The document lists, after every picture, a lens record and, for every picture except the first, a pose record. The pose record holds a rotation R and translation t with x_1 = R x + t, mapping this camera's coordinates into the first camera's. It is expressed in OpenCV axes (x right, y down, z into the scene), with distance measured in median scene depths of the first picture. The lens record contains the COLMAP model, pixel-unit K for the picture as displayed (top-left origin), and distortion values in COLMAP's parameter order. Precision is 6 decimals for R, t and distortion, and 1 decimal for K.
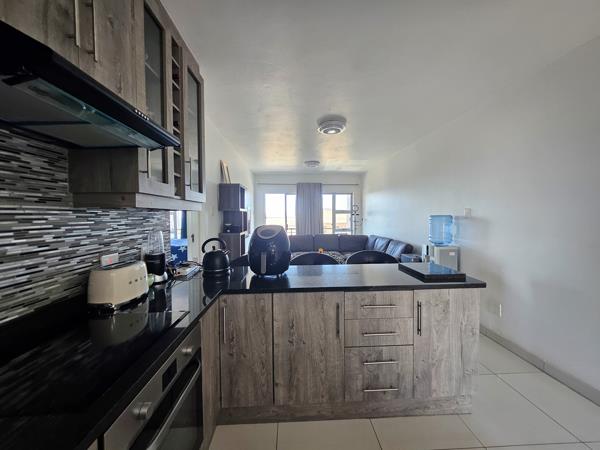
lens RADIAL K [[237.8, 0, 304.6], [0, 237.8, 222.1], [0, 0, 1]] dist [-0.004359, 0.000153]
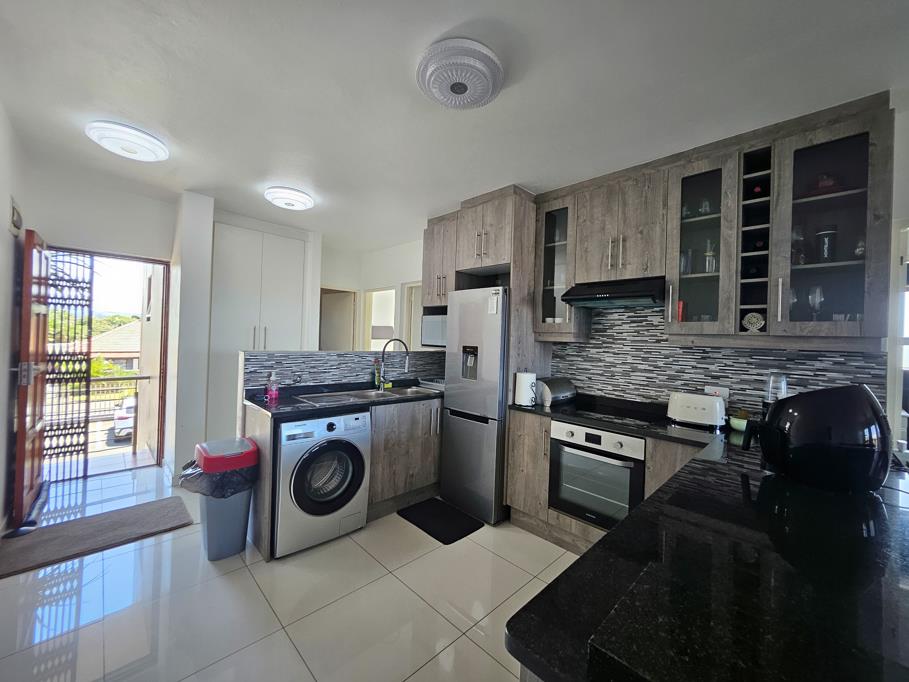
lens RADIAL K [[360.3, 0, 457.9], [0, 360.3, 339.2], [0, 0, 1]] dist [-0.004359, 0.000153]
pose [[-0.750012, -0.014311, -0.661270, 1.324129], [-0.045554, 0.998510, 0.030058, -0.091888], [0.659854, 0.052668, -0.749546, 1.546940]]
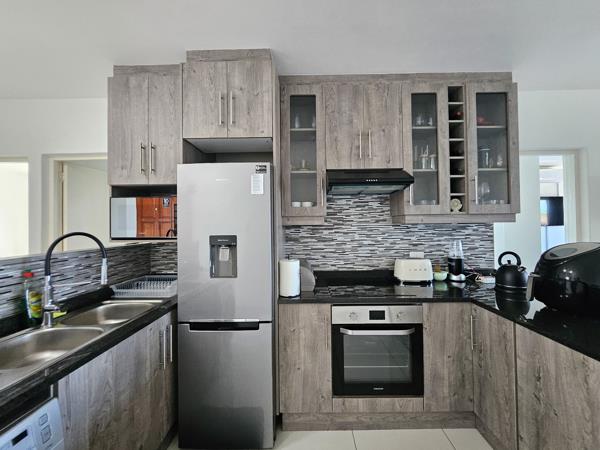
lens RADIAL K [[237.8, 0, 302.5], [0, 237.8, 223.8], [0, 0, 1]] dist [-0.004359, 0.000153]
pose [[-0.072842, 0.000303, -0.997343, 0.895237], [-0.013769, 0.999904, 0.001309, -0.048243], [0.997248, 0.013827, -0.072830, 0.361254]]
